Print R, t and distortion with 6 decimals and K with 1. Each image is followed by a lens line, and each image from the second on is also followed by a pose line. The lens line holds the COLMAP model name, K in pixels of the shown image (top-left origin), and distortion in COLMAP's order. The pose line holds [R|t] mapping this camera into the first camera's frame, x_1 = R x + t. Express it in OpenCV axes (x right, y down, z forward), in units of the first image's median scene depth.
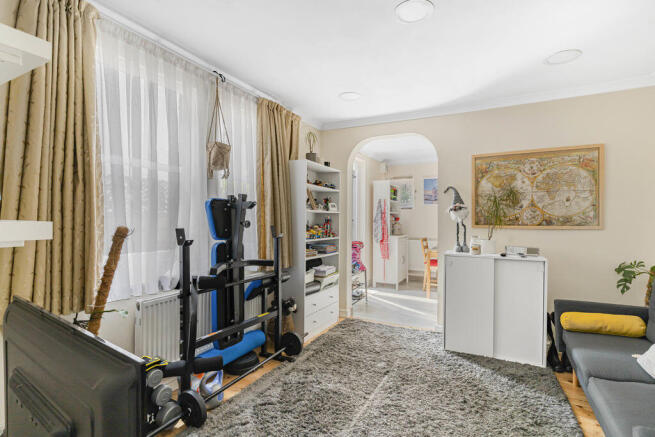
lens RADIAL K [[322.4, 0, 330.7], [0, 322.4, 217.8], [0, 0, 1]] dist [0.001459, -0.001041]
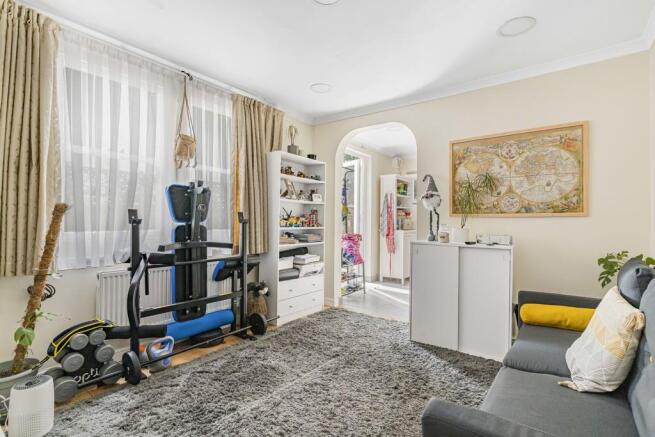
lens RADIAL K [[322.4, 0, 393.6], [0, 322.4, 228.0], [0, 0, 1]] dist [0.001459, -0.001041]
pose [[0.986009, 0.002385, -0.166676, 0.503340], [-0.003610, 0.999969, -0.007047, 0.083748], [0.166654, 0.007550, 0.985987, 0.031132]]
